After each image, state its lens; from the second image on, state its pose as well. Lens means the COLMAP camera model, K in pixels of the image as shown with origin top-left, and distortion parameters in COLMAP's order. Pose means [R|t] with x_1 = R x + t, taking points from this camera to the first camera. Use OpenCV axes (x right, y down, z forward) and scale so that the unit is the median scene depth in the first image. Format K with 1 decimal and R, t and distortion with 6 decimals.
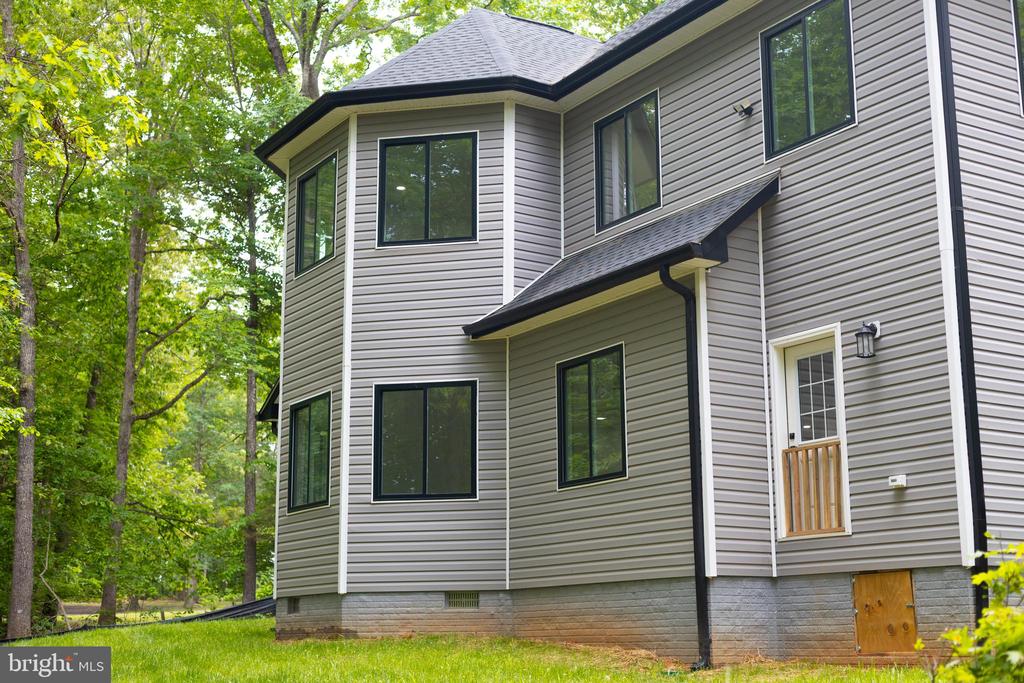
lens RADIAL K [[1411.7, 0, 512.0], [0, 1411.7, 341.5], [0, 0, 1]] dist [0.007428, 0.065269]
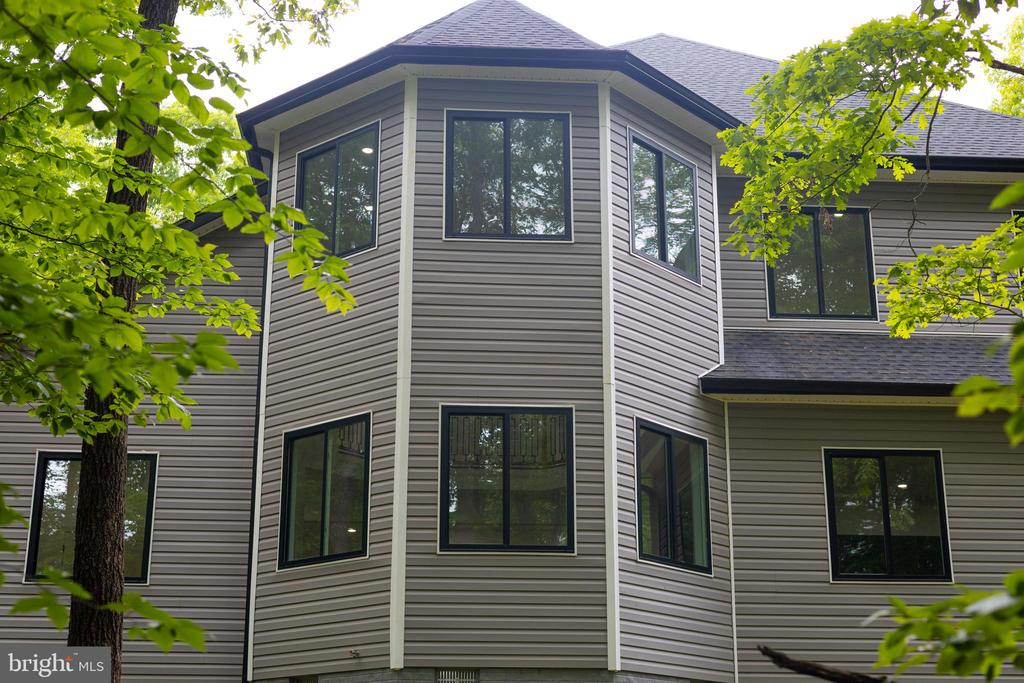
lens RADIAL K [[1411.7, 0, 512.0], [0, 1411.7, 341.5], [0, 0, 1]] dist [0.007428, 0.065269]
pose [[0.478200, 0.246414, 0.842974, -0.739515], [-0.190959, 0.966042, -0.174061, 0.126112], [-0.857240, -0.077738, 0.509016, 0.569978]]
